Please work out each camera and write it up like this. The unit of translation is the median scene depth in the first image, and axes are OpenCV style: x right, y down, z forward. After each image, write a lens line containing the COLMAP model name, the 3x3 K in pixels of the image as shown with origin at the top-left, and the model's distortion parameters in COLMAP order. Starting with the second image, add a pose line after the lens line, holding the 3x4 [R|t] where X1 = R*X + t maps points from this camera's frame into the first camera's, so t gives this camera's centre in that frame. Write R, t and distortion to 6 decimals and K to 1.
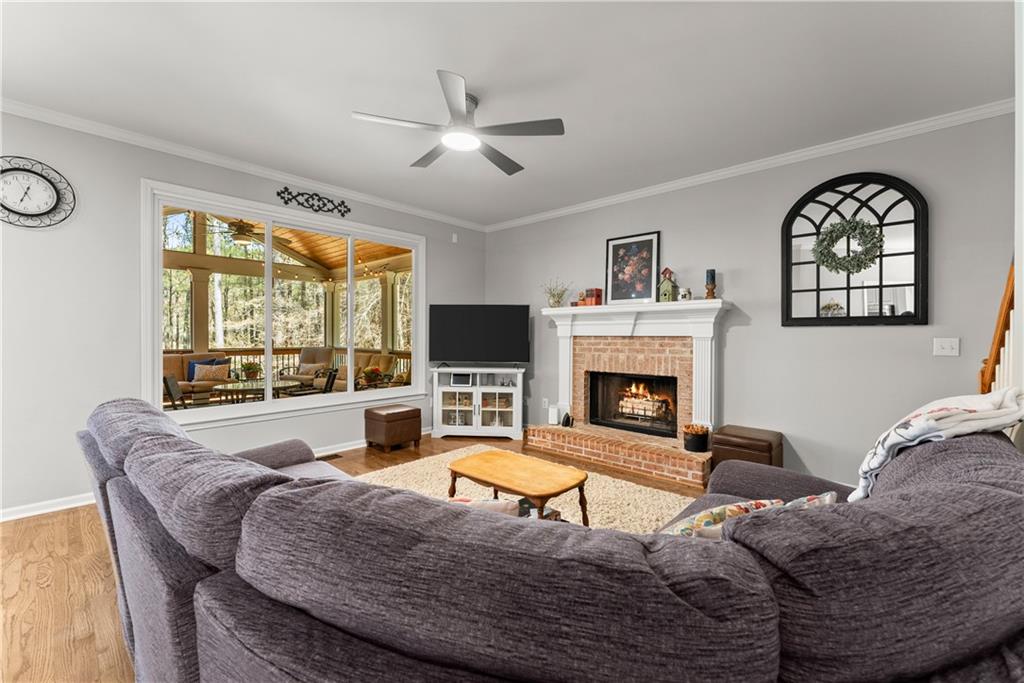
lens RADIAL K [[415.0, 0, 506.4], [0, 415.0, 337.4], [0, 0, 1]] dist [-0.002577, -0.001337]
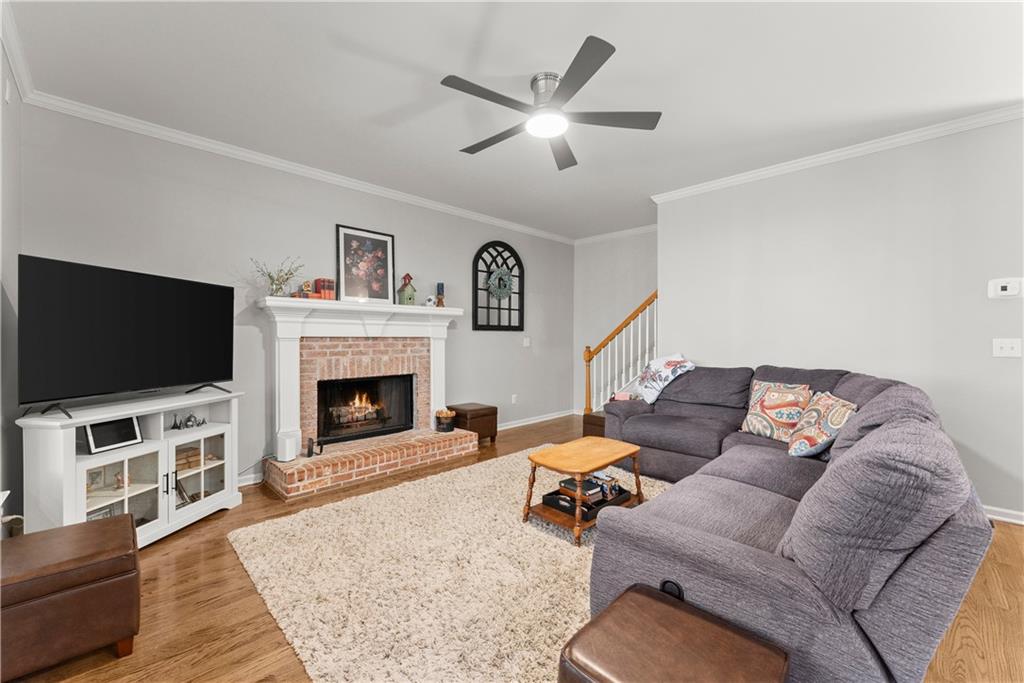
lens RADIAL K [[415.0, 0, 518.7], [0, 415.0, 339.6], [0, 0, 1]] dist [-0.002577, -0.001337]
pose [[0.038829, -0.007913, 0.999215, -0.646730], [0.002713, 0.999966, 0.007814, -0.003819], [-0.999242, 0.002407, 0.038849, 0.639094]]
